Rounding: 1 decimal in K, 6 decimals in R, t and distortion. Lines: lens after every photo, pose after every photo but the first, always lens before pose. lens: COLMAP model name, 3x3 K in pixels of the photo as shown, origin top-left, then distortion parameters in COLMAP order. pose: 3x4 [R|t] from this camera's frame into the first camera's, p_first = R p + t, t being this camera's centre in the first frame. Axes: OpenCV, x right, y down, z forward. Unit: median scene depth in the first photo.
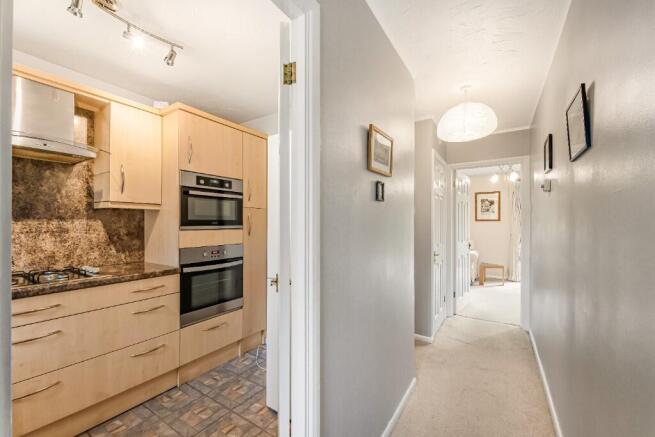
lens RADIAL K [[269.0, 0, 326.4], [0, 269.0, 221.3], [0, 0, 1]] dist [0.002416, -0.001379]
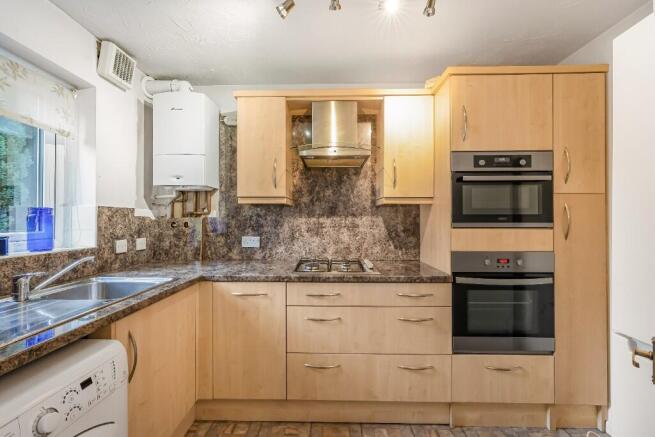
lens RADIAL K [[269.0, 0, 324.9], [0, 269.0, 218.2], [0, 0, 1]] dist [0.002416, -0.001379]
pose [[0.520729, -0.005053, -0.853707, -0.064298], [0.007435, 0.999971, -0.001383, 0.002236], [0.853690, -0.005627, 0.520752, 0.268634]]
